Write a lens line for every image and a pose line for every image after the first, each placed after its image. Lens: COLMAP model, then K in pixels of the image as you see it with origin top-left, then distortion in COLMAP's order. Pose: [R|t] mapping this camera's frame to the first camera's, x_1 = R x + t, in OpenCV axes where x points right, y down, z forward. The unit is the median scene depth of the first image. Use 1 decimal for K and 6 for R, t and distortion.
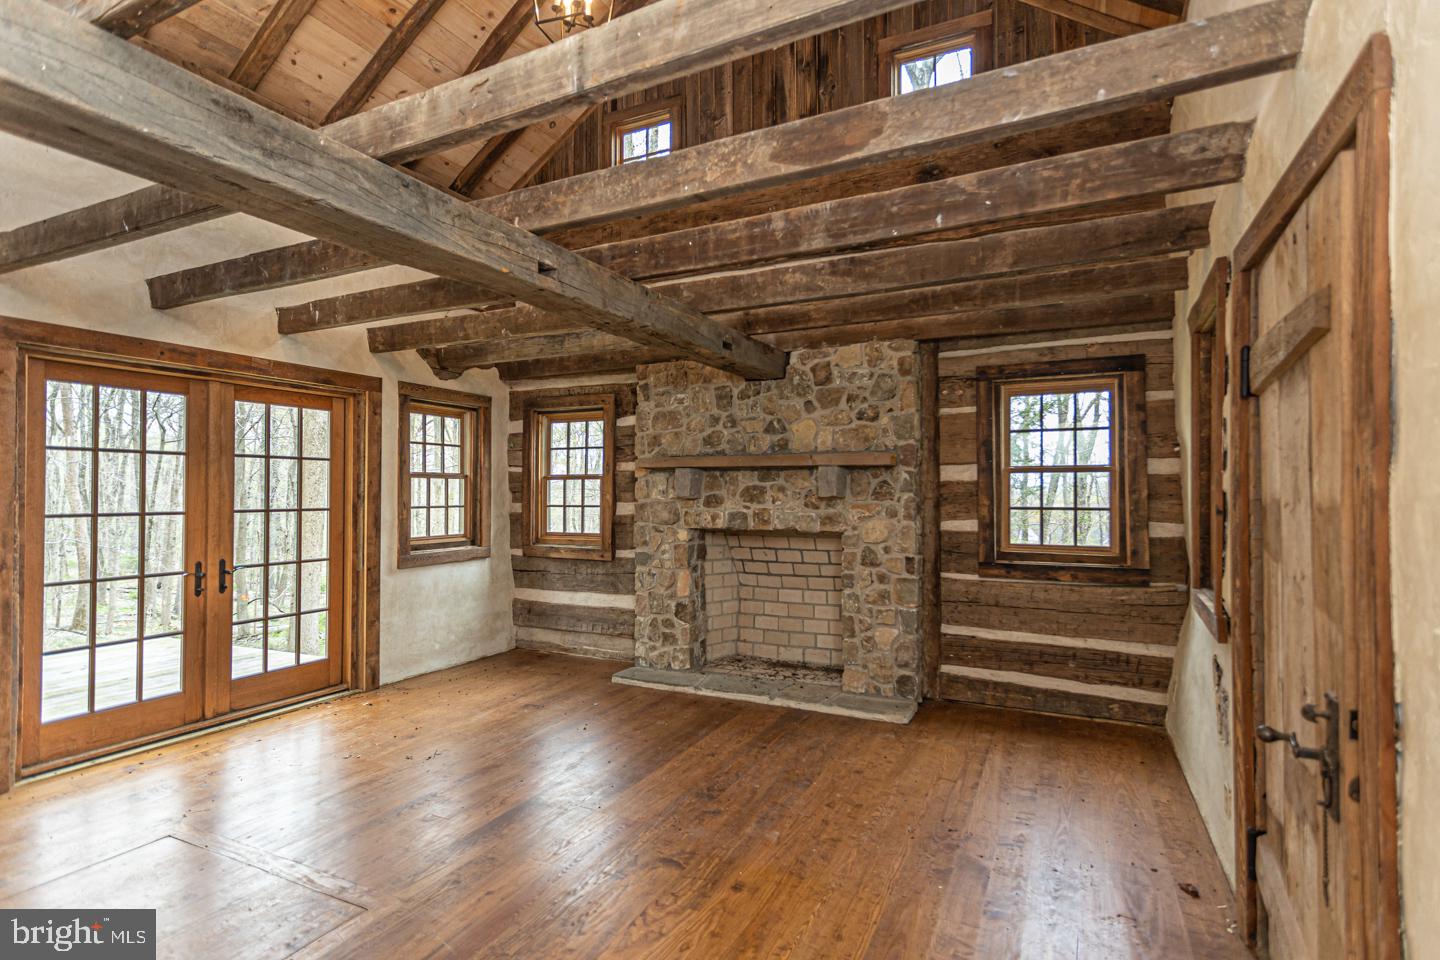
lens RADIAL K [[699.8, 0, 720.0], [0, 699.8, 480.0], [0, 0, 1]] dist [-0.000472, -0.000092]
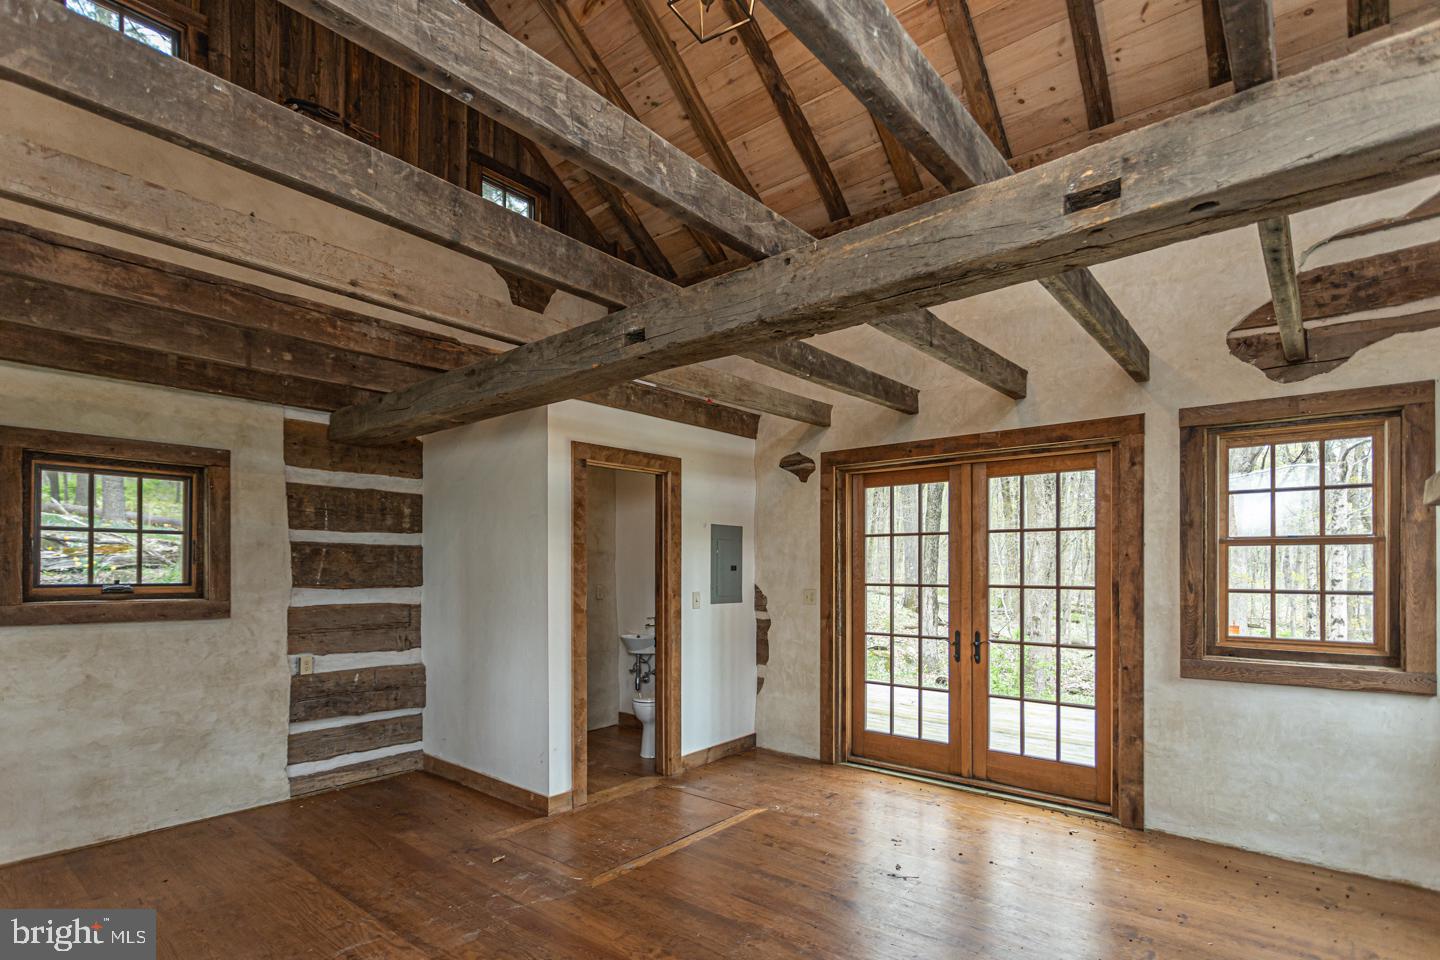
lens RADIAL K [[710.1, 0, 717.9], [0, 710.1, 565.0], [0, 0, 1]] dist [0.001589, 0.000521]
pose [[-0.236086, -0.003555, -0.971726, 0.387032], [0.015502, 0.999852, -0.007424, 0.014556], [0.971608, -0.016816, -0.235996, 0.808752]]
